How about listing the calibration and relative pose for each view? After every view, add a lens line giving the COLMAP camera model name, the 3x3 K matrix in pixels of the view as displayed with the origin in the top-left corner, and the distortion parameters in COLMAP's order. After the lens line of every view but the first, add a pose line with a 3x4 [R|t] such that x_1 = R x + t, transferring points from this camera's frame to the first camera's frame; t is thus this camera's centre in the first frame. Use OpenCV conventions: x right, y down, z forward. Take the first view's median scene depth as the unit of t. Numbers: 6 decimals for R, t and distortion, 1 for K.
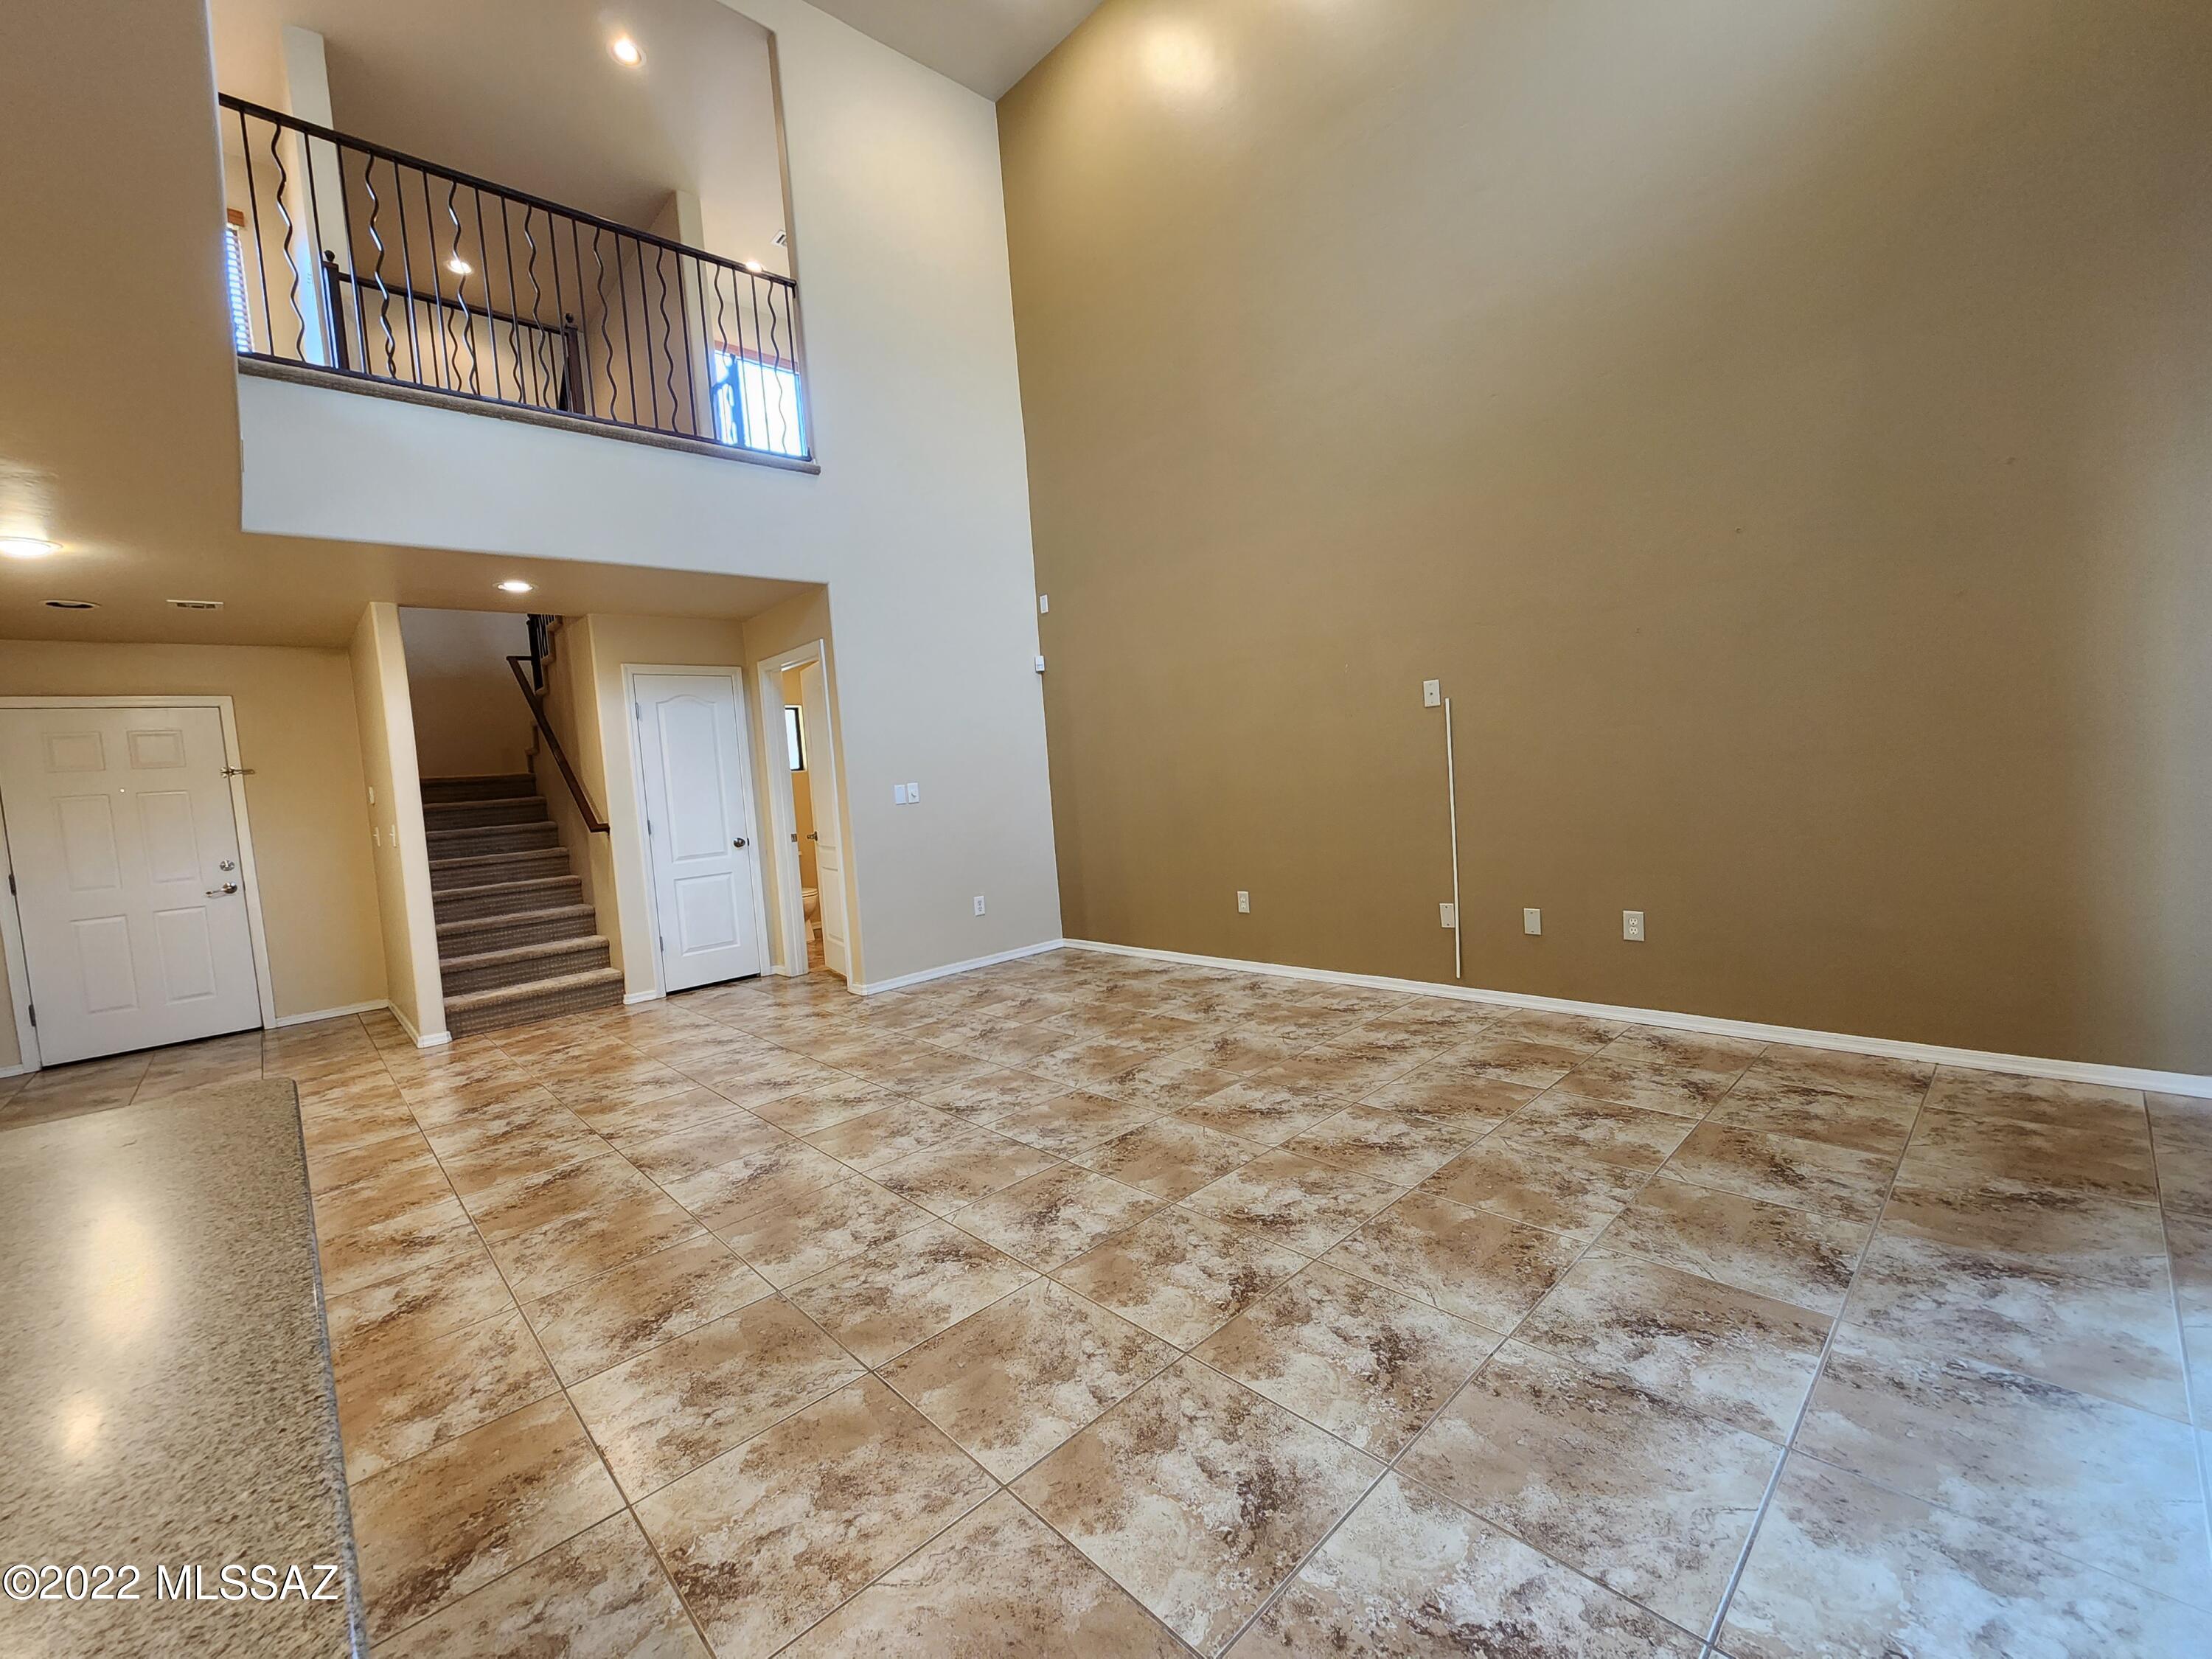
lens RADIAL K [[911.2, 0, 1113.4], [0, 911.2, 824.6], [0, 0, 1]] dist [0.000992, 0.000991]
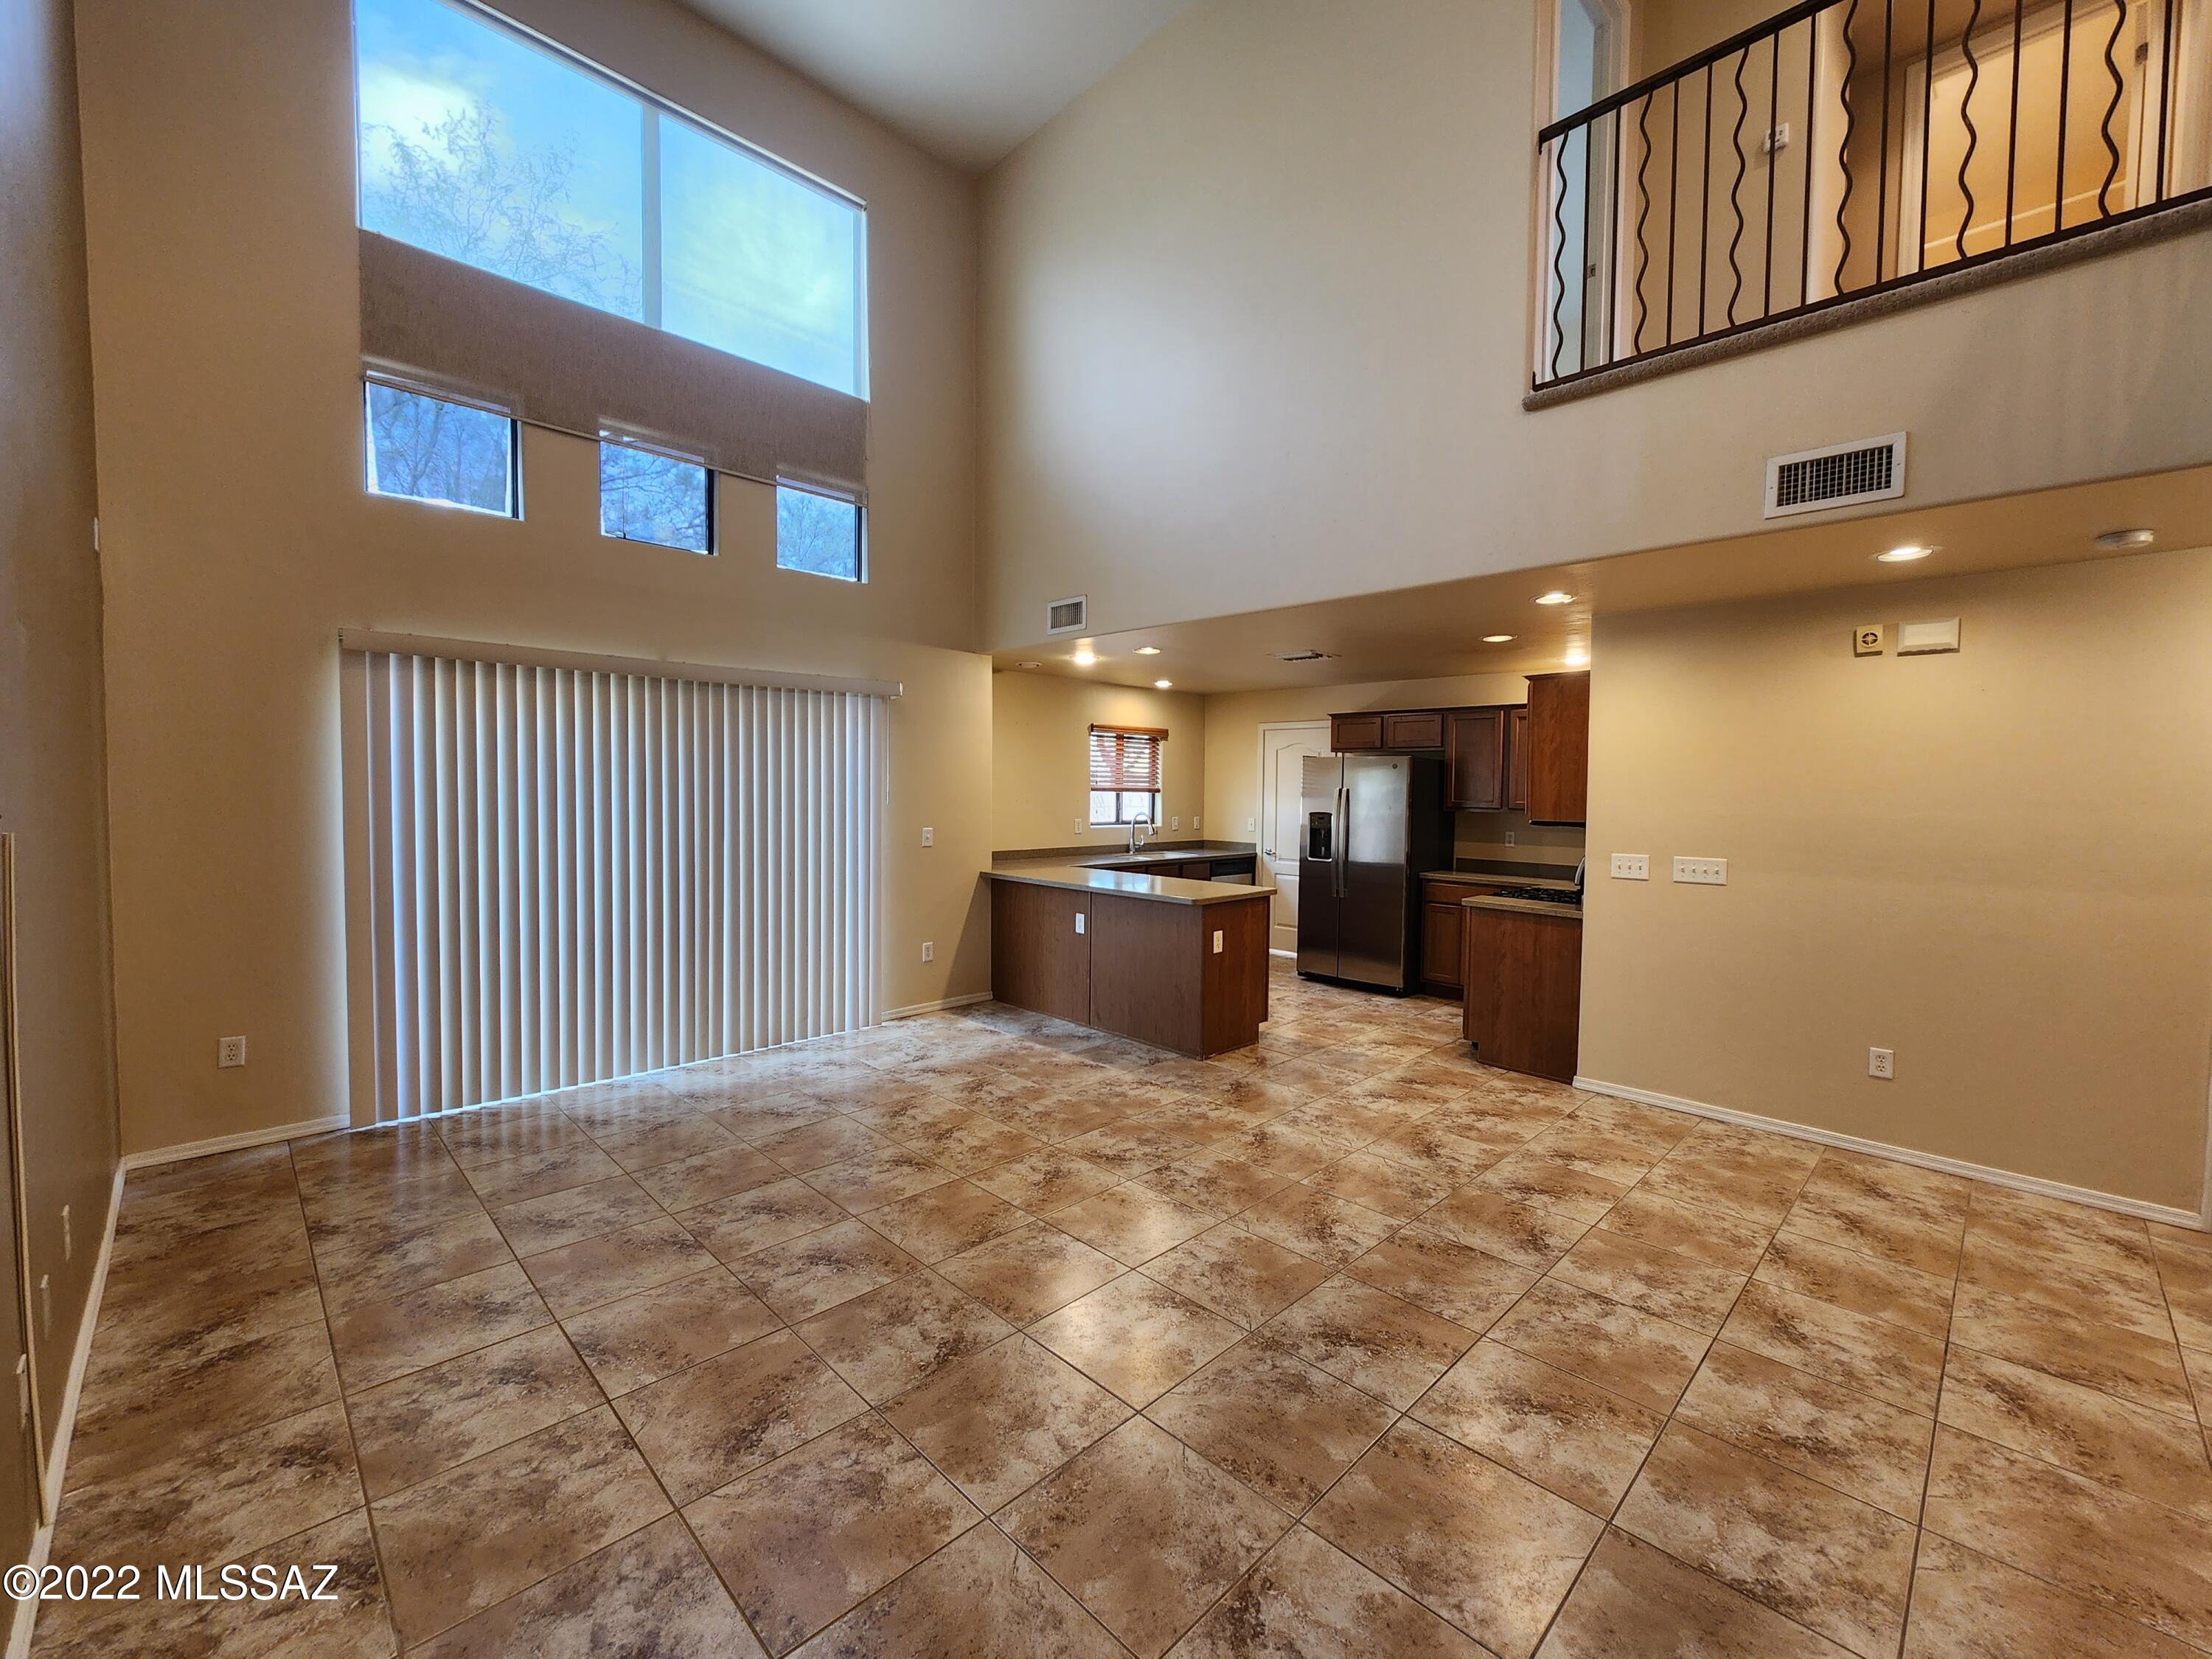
lens RADIAL K [[911.2, 0, 1113.4], [0, 911.2, 824.6], [0, 0, 1]] dist [0.000992, 0.000991]
pose [[-0.997509, 0.066267, -0.024161, -0.113300], [0.063440, 0.992623, 0.103322, -0.171723], [0.030829, 0.101532, -0.994355, 1.576643]]
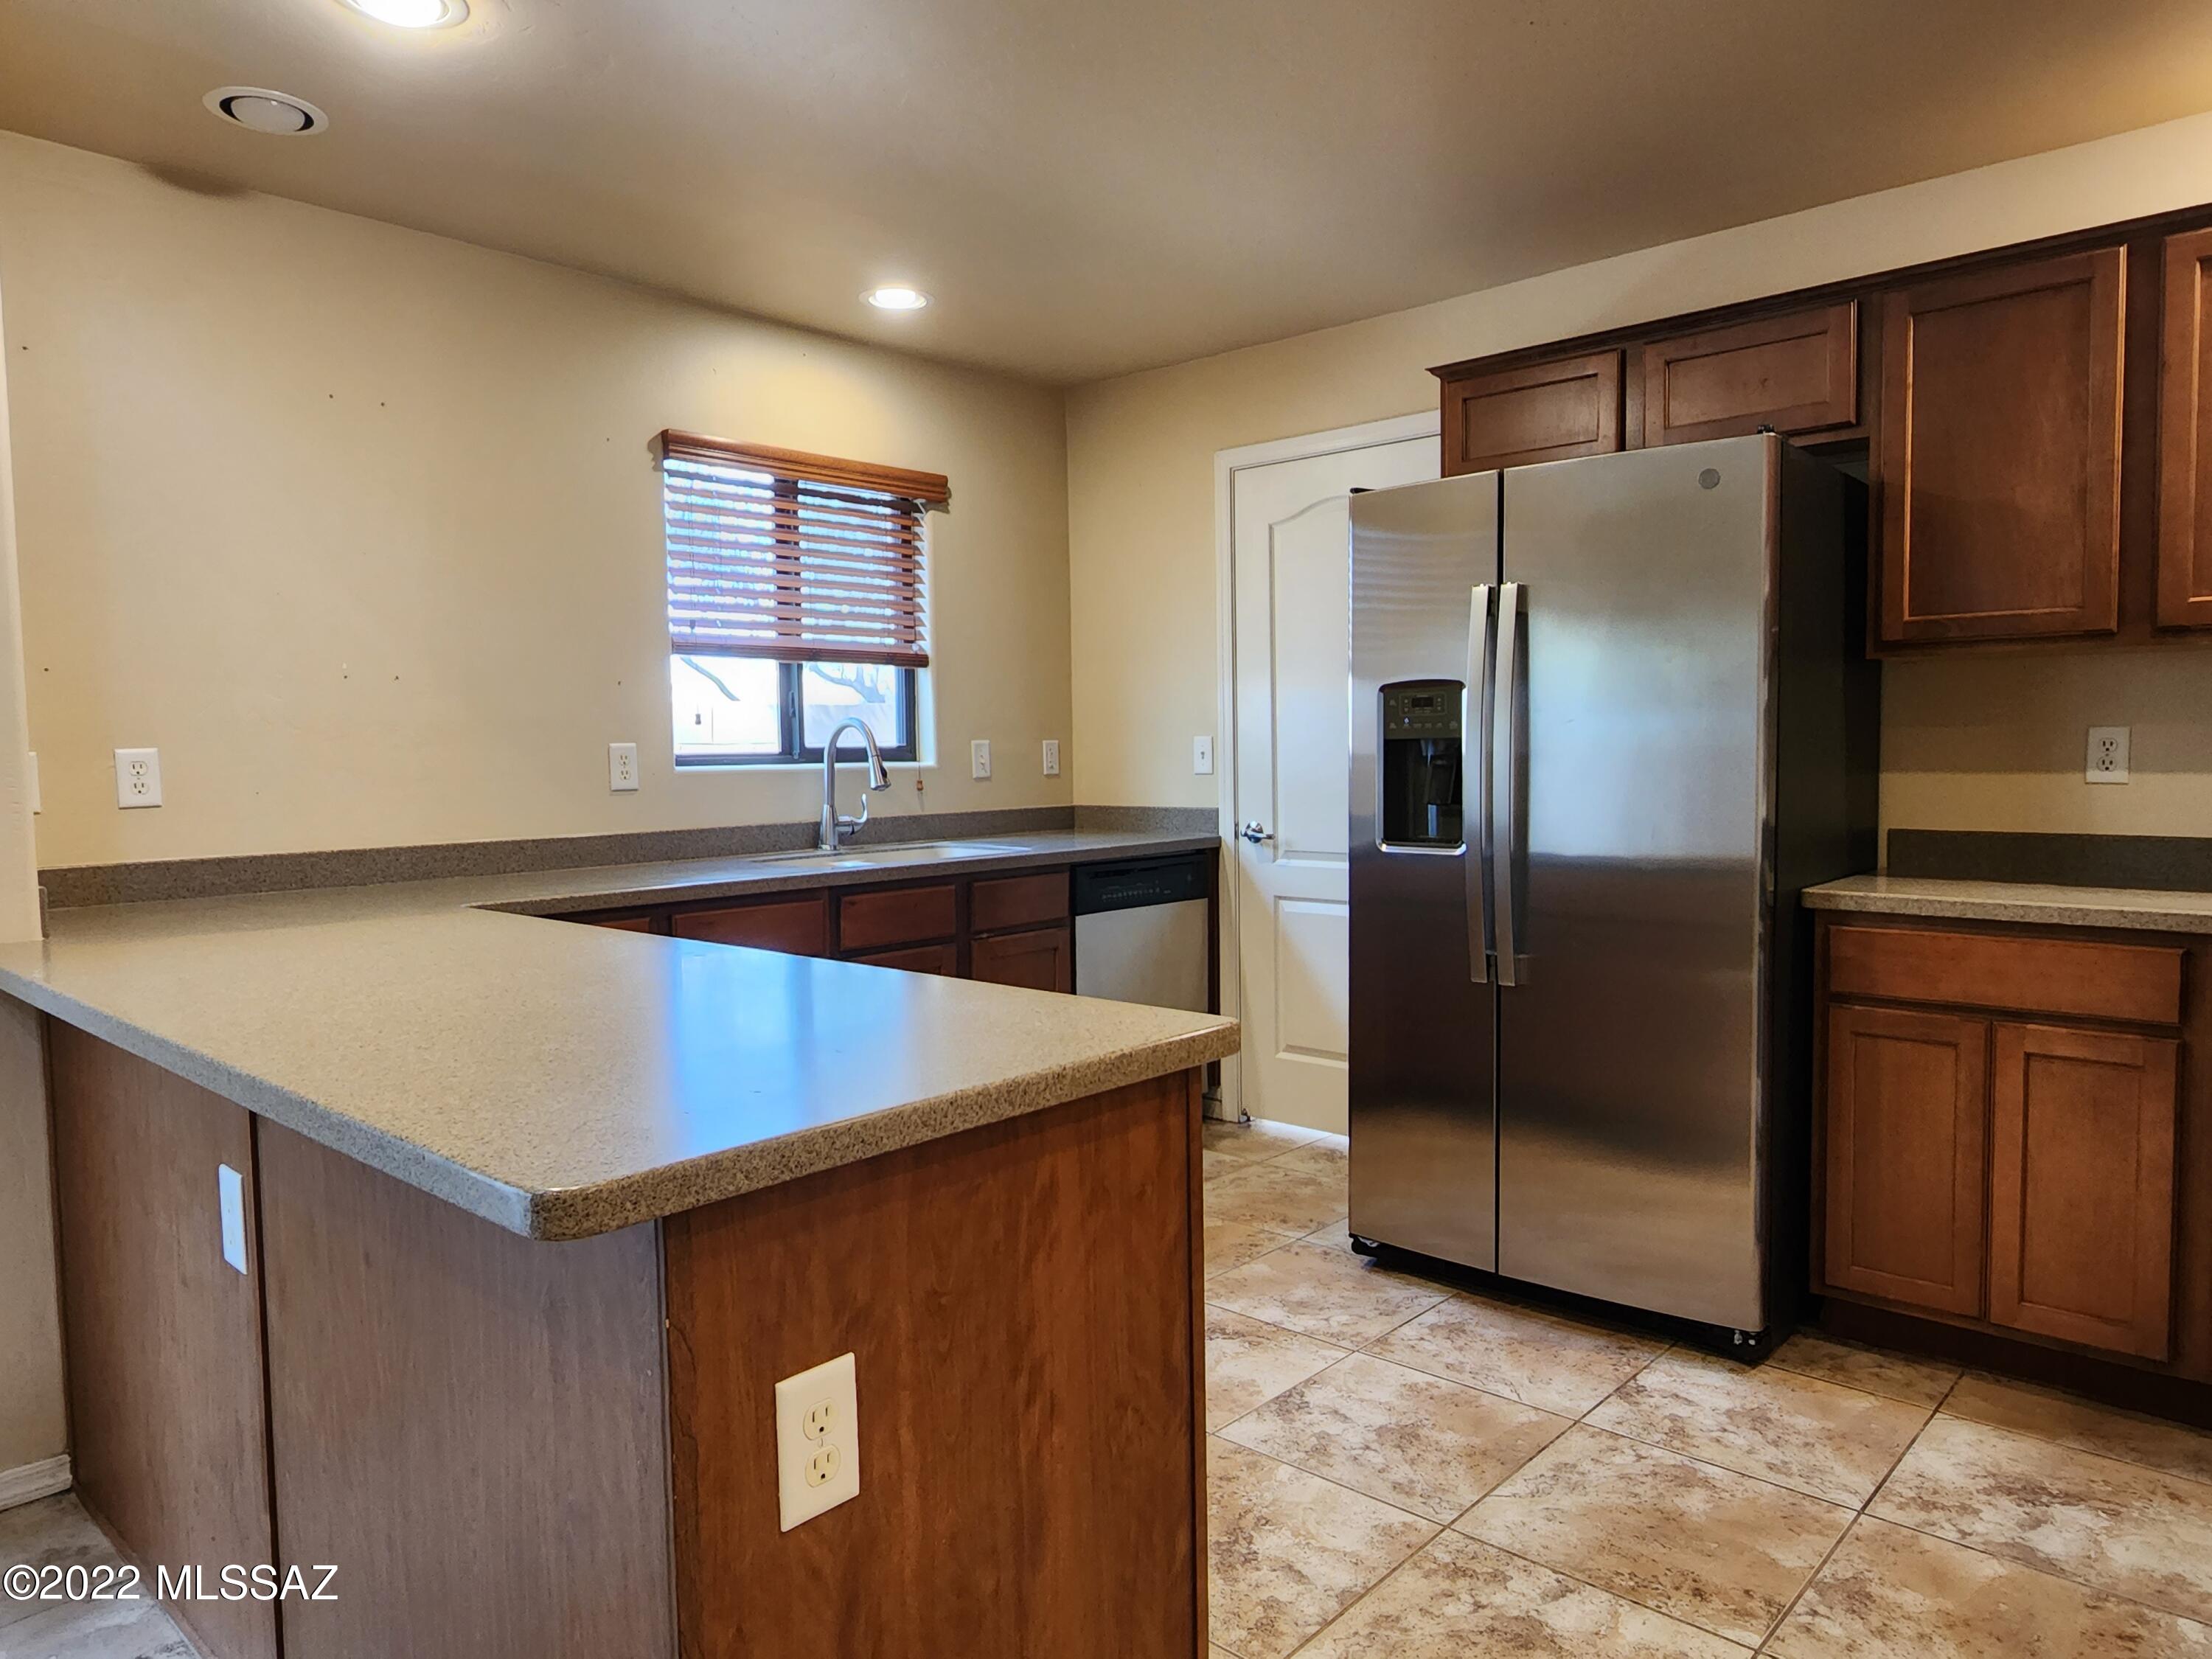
lens RADIAL K [[1441.4, 0, 1102.4], [0, 1441.4, 821.0], [0, 0, 1]] dist [0.003782, -0.000970]
pose [[-0.993642, 0.094745, -0.060825, -0.345235], [0.087221, 0.989379, 0.116280, -0.009931], [0.071196, 0.110235, -0.991352, 0.541983]]
